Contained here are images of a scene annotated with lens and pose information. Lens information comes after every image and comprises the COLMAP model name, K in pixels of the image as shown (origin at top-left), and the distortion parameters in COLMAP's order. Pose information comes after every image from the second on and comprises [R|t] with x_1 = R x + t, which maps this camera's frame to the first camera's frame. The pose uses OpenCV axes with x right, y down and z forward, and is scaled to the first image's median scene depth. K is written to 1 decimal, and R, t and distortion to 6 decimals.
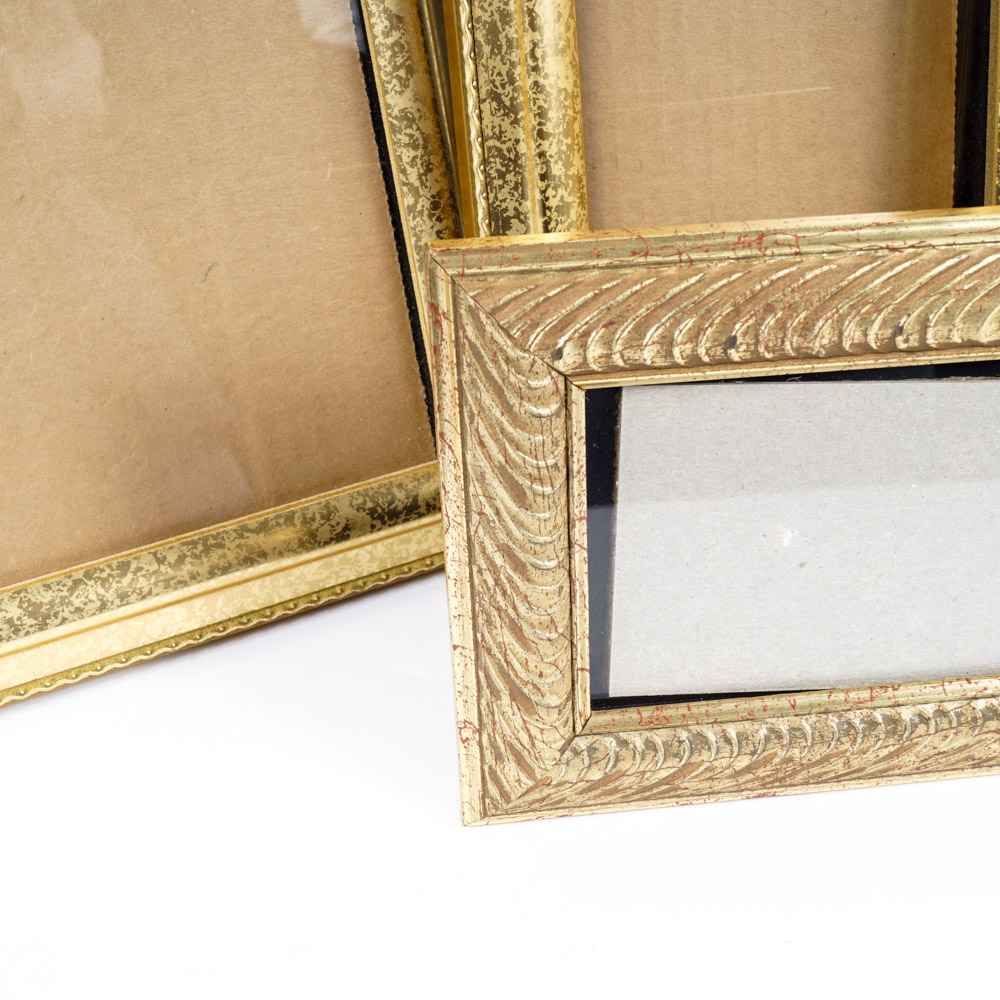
lens RADIAL K [[1488.1, 0, 500.0], [0, 1488.1, 500.0], [0, 0, 1]] dist [-0.085627, -0.001550]
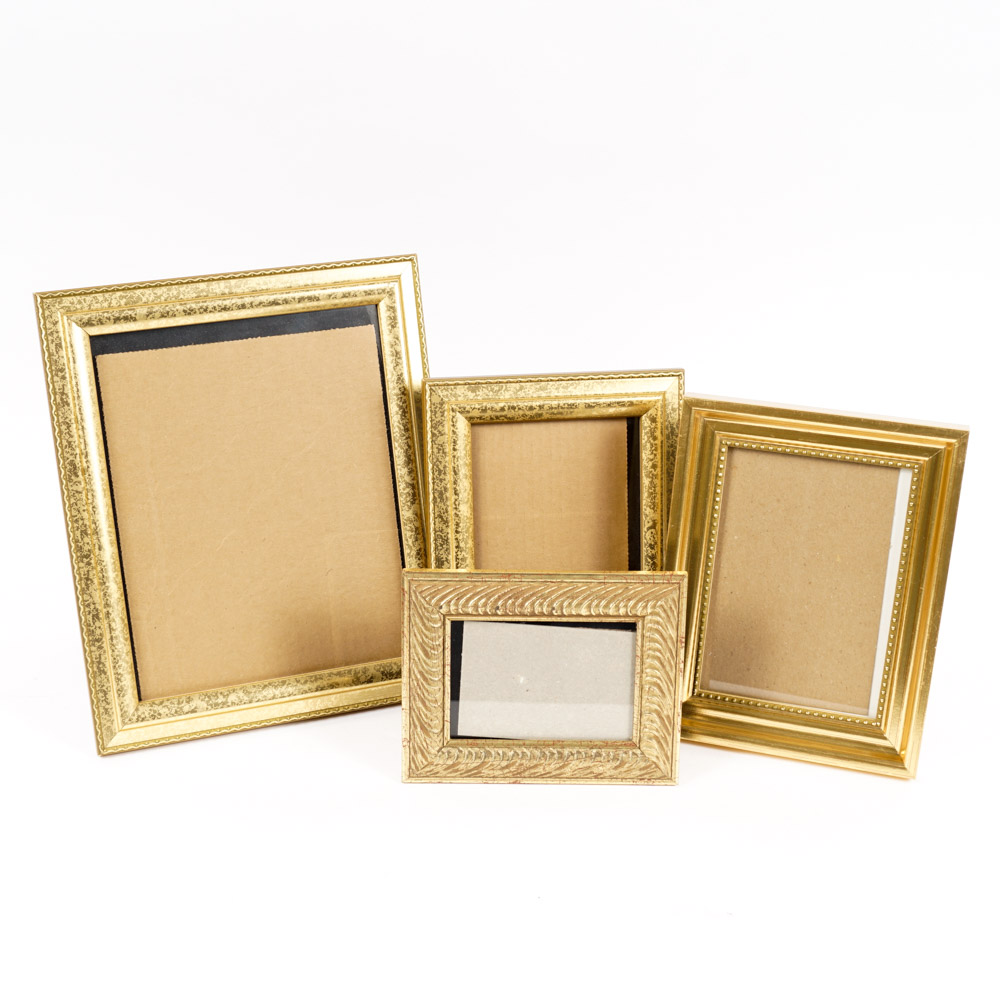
lens RADIAL K [[1538.5, 0, 500.0], [0, 1538.5, 500.0], [0, 0, 1]] dist [-0.056457, -0.020806]
pose [[0.995521, 0.075080, -0.057461, 0.260348], [-0.085421, 0.974757, -0.206284, 0.265585], [0.040523, 0.210268, 0.976804, -1.729084]]
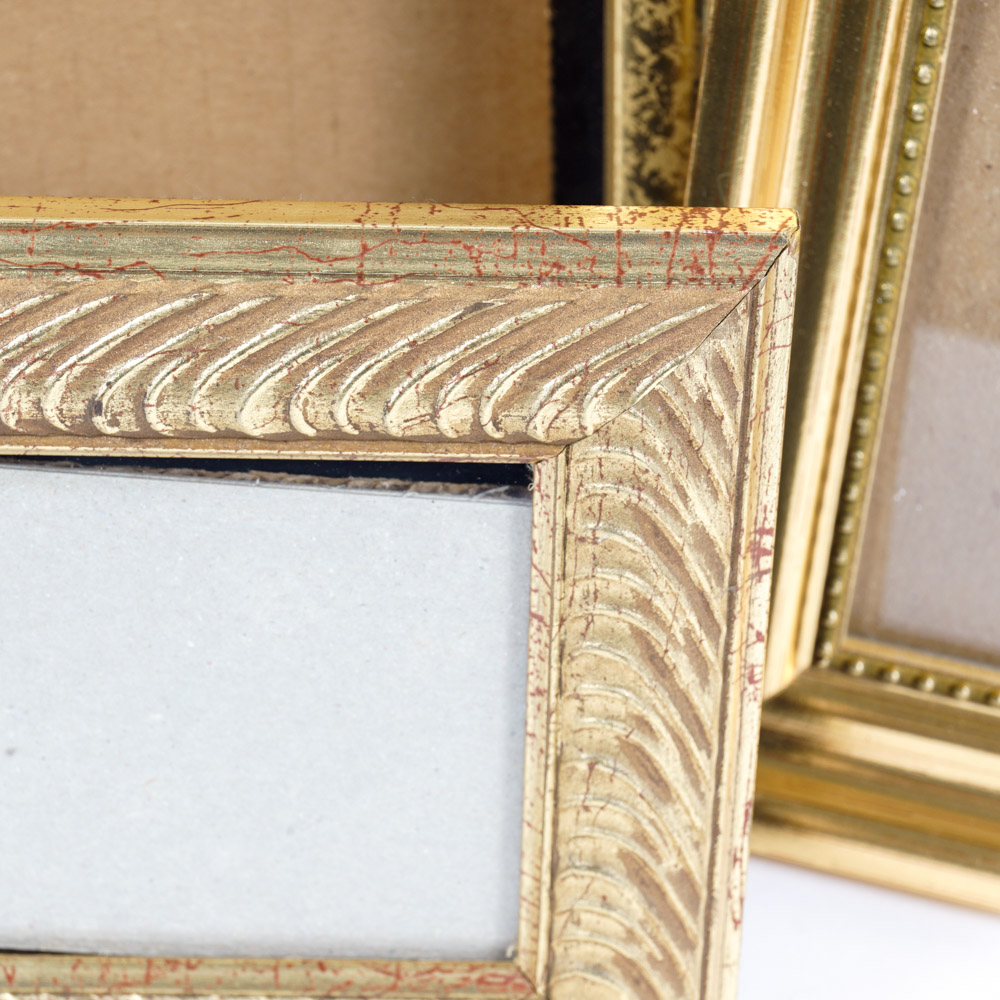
lens RADIAL K [[3111.7, 0, 500.0], [0, 3111.7, 500.0], [0, 0, 1]] dist [-0.045390, 0.263238]
pose [[0.995072, 0.096285, -0.023679, 0.370332], [-0.093851, 0.991654, 0.088403, -0.161970], [0.031993, -0.085745, 0.995803, -0.187093]]
